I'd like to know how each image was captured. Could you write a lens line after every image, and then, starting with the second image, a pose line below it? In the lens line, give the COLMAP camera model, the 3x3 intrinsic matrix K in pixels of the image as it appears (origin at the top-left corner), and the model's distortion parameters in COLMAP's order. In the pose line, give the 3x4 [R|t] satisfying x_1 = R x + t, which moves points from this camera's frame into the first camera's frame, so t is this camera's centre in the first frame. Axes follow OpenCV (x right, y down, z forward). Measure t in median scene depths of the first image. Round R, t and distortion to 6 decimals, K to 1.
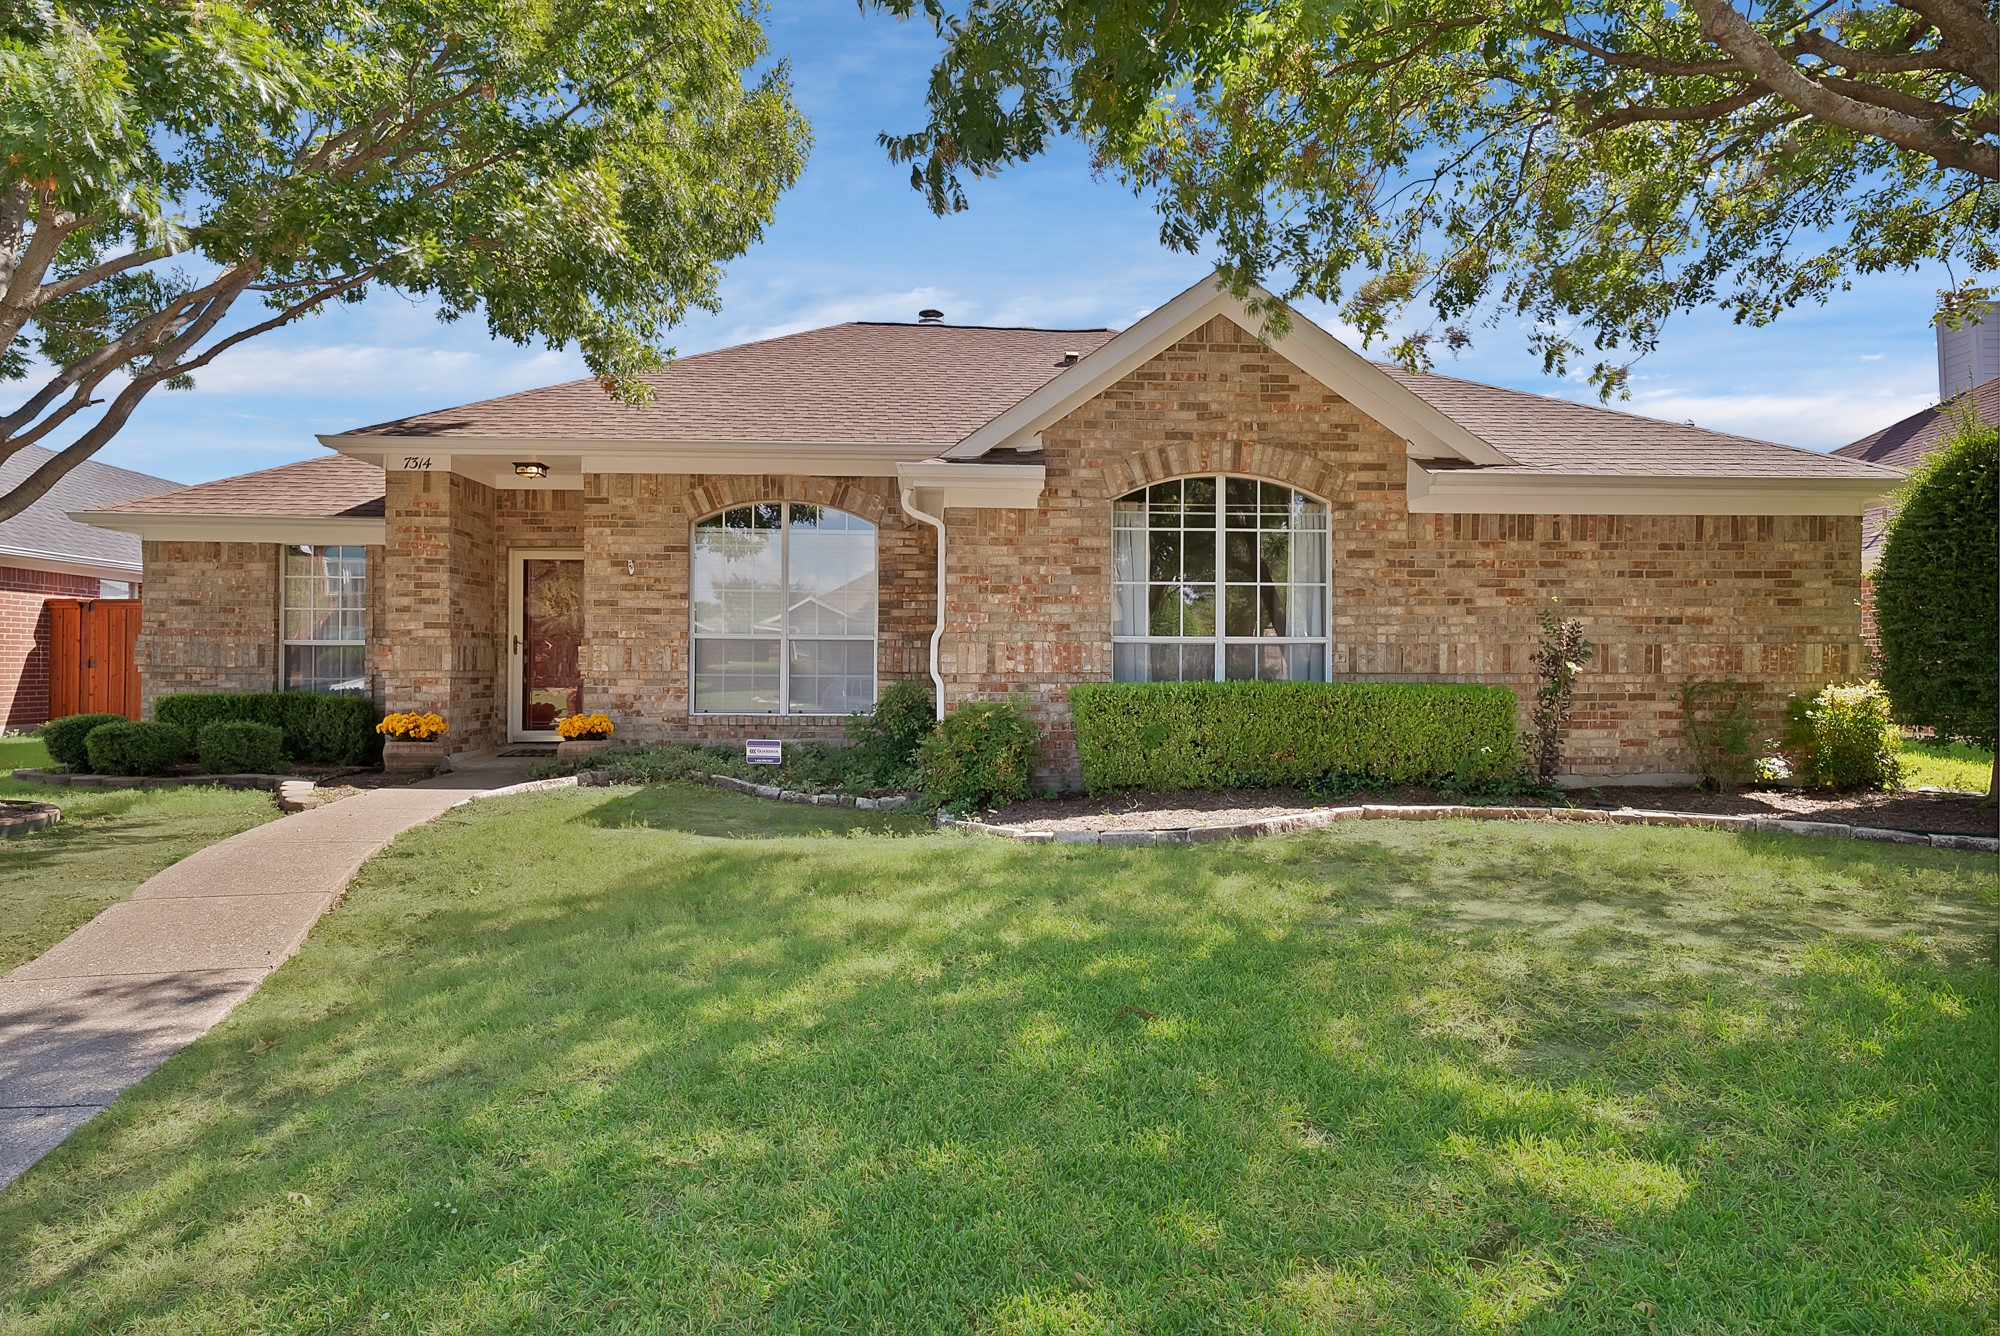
lens RADIAL K [[1100.9, 0, 1000.0], [0, 1100.9, 668.0], [0, 0, 1]] dist [0.005773, 0.001018]
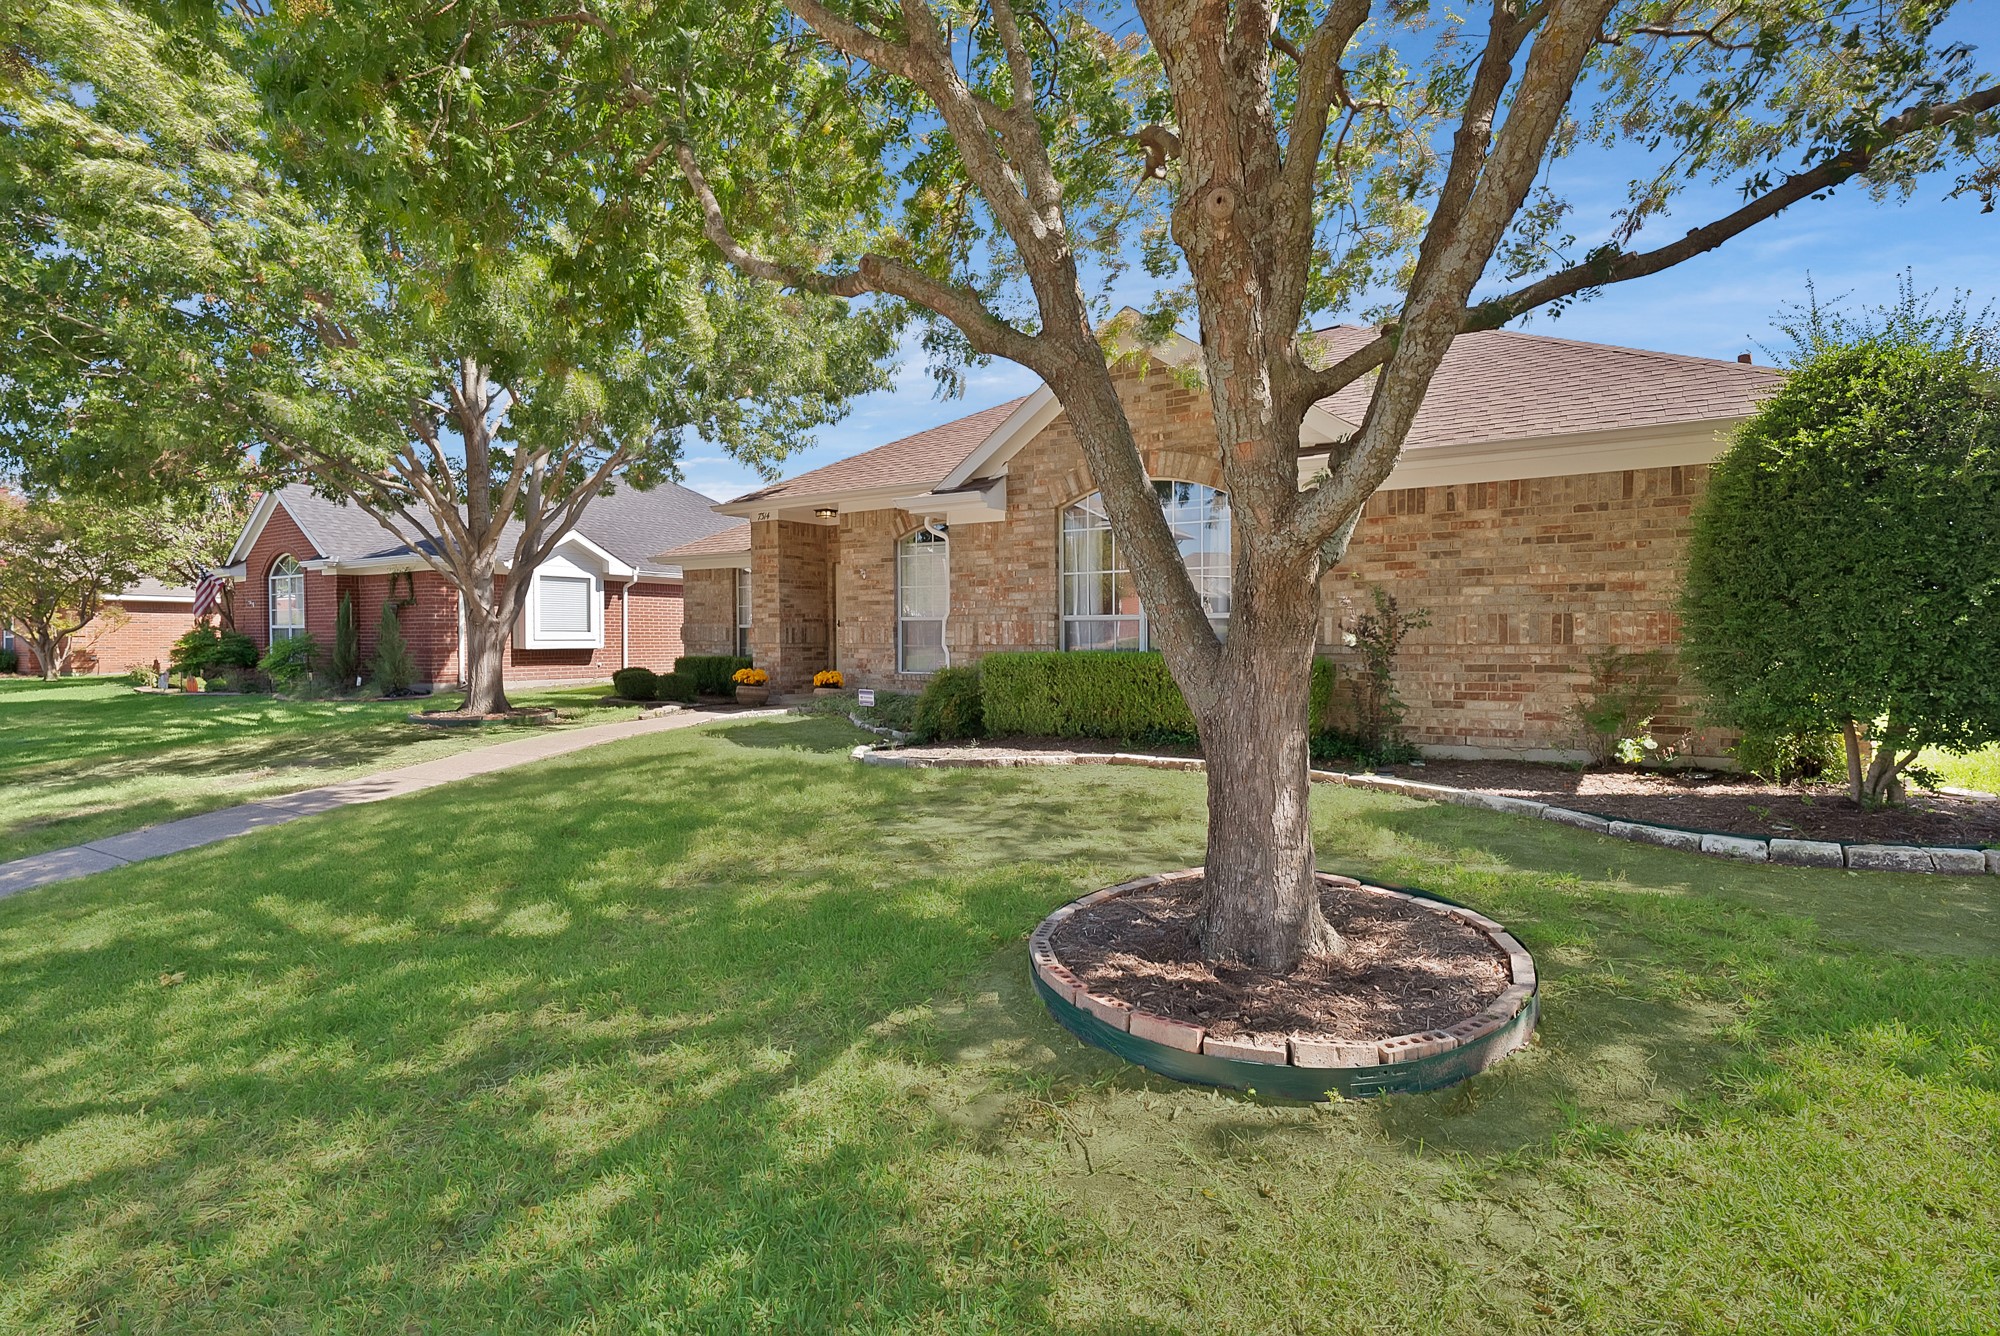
lens RADIAL K [[958.2, 0, 1000.0], [0, 958.2, 668.0], [0, 0, 1]] dist [-0.001586, -0.000092]
pose [[0.813854, 0.012642, -0.580932, 0.675281], [0.006418, 0.999507, 0.030742, -0.002919], [0.581034, -0.028748, 0.813372, 0.051467]]
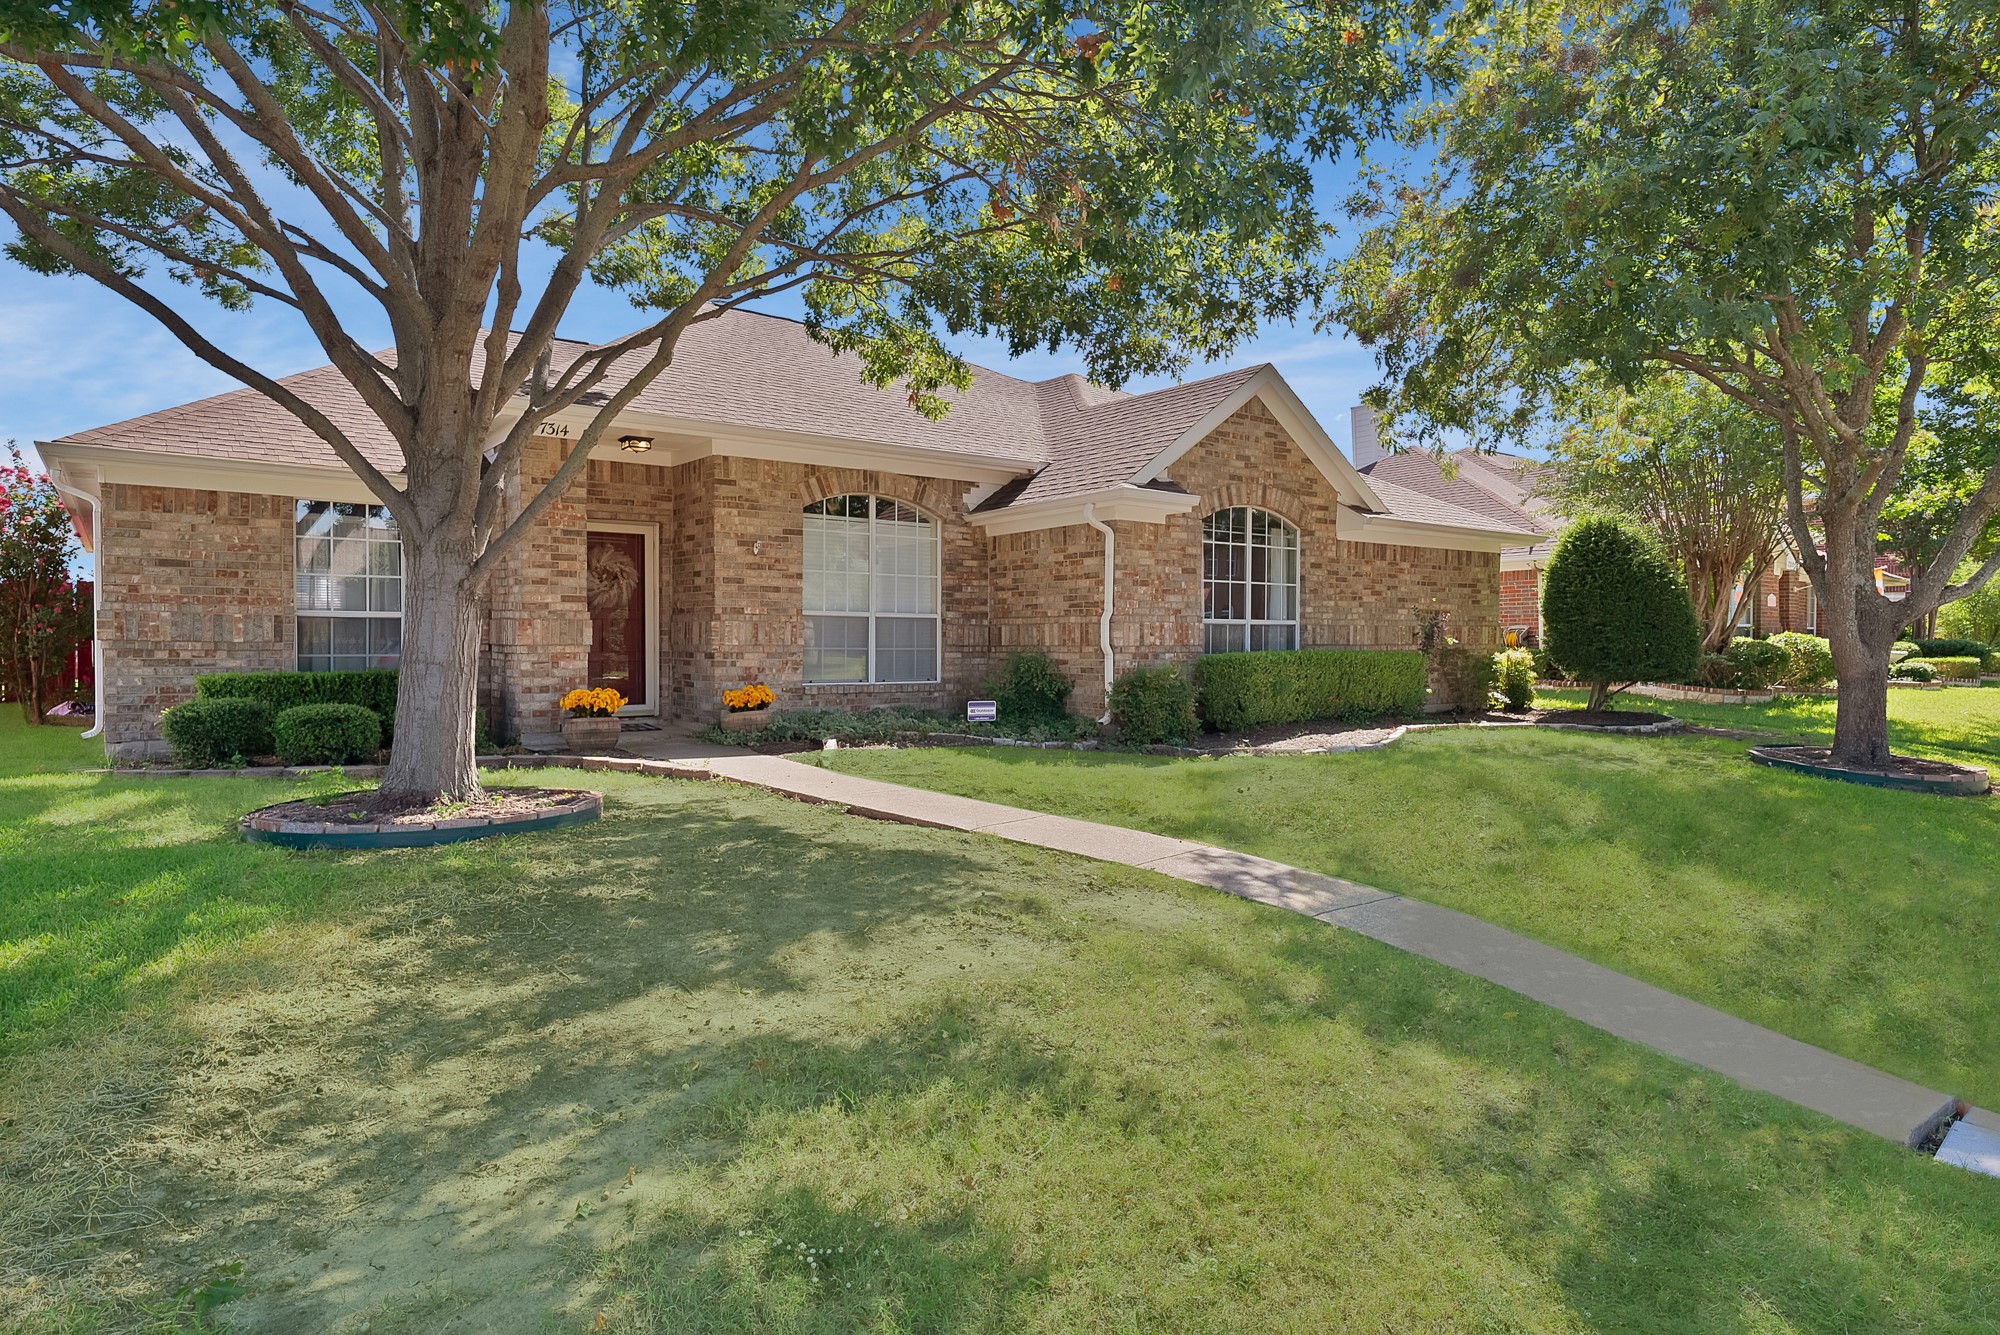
lens RADIAL K [[1132.2, 0, 1000.0], [0, 1132.2, 667.5], [0, 0, 1]] dist [0.005857, 0.000572]
pose [[0.830855, -0.014337, 0.556305, -0.879440], [0.001558, 0.999724, 0.023437, -0.001153], [-0.556487, -0.018606, 0.830648, -0.046399]]
